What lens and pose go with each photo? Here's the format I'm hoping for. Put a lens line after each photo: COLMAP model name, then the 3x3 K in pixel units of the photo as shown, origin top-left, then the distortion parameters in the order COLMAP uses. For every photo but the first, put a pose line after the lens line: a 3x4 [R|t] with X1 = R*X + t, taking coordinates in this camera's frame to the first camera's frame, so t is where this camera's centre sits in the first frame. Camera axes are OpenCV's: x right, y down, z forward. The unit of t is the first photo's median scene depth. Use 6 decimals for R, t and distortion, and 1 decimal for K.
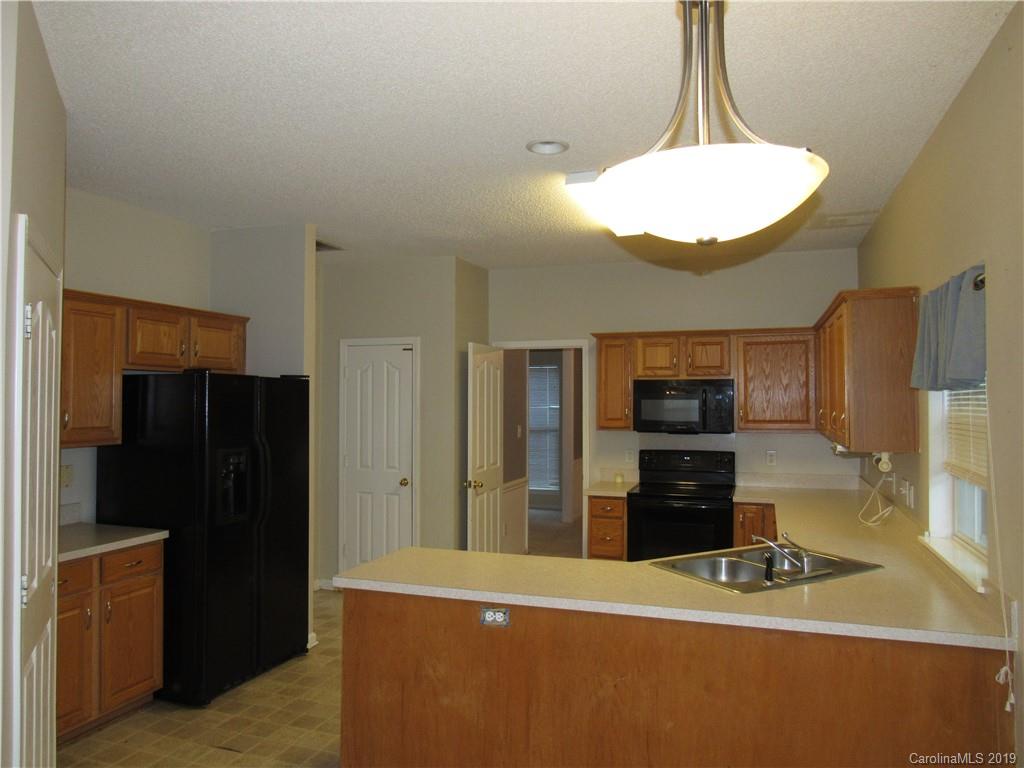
lens RADIAL K [[735.4, 0, 508.9], [0, 735.4, 388.8], [0, 0, 1]] dist [-0.002705, -0.001302]
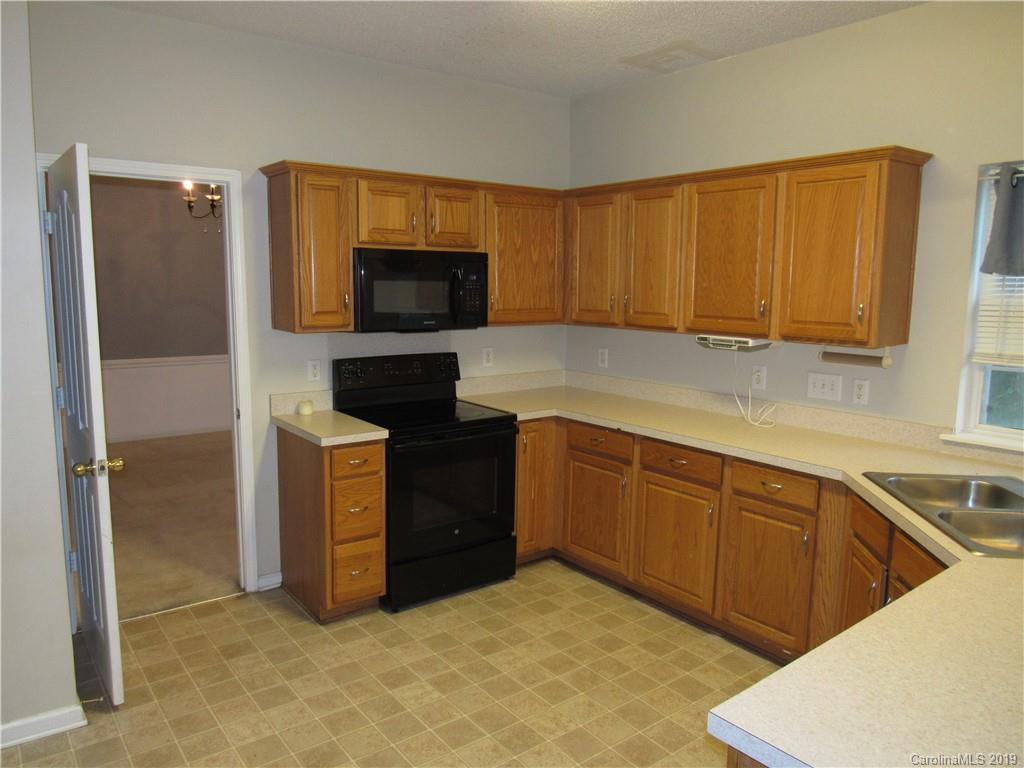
lens RADIAL K [[735.4, 0, 507.7], [0, 735.4, 379.0], [0, 0, 1]] dist [-0.002705, -0.001302]
pose [[0.549332, -0.105923, 0.828863, -0.283247], [-0.022054, 0.989750, 0.141100, 0.007106], [-0.835313, -0.095791, 0.541365, 0.556753]]
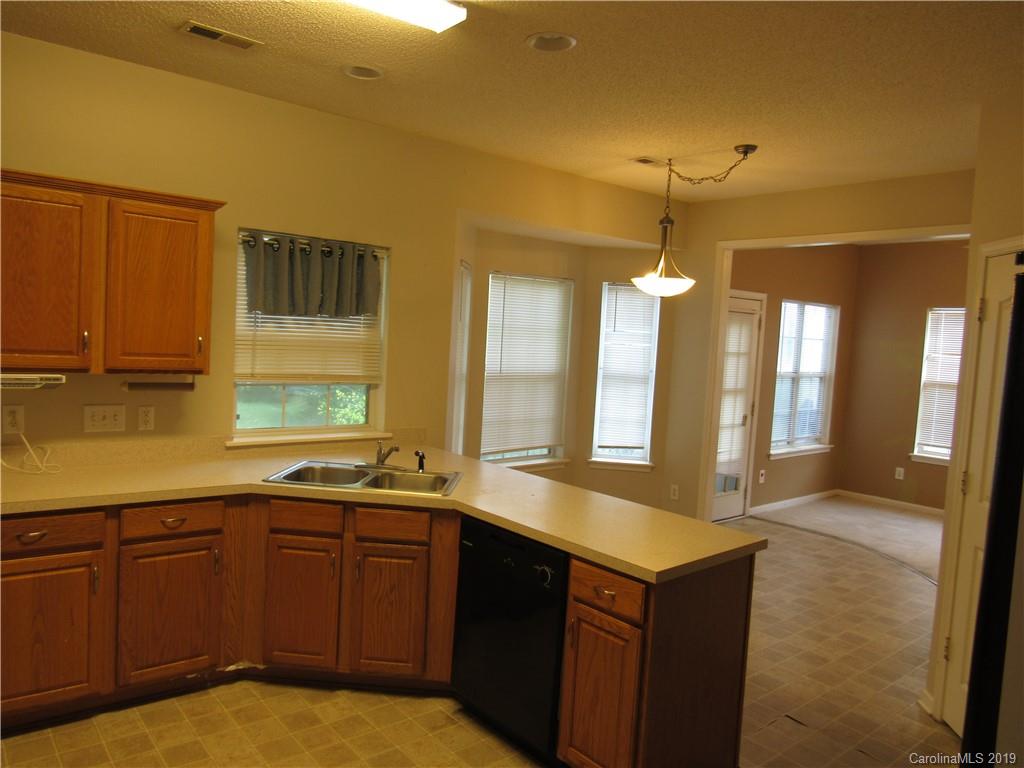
lens RADIAL K [[735.4, 0, 507.5], [0, 735.4, 380.9], [0, 0, 1]] dist [-0.002705, -0.001302]
pose [[-0.845812, -0.085842, 0.526529, -0.243361], [-0.068794, 0.996279, 0.051917, 0.009083], [-0.529027, 0.007690, -0.848570, 0.826360]]
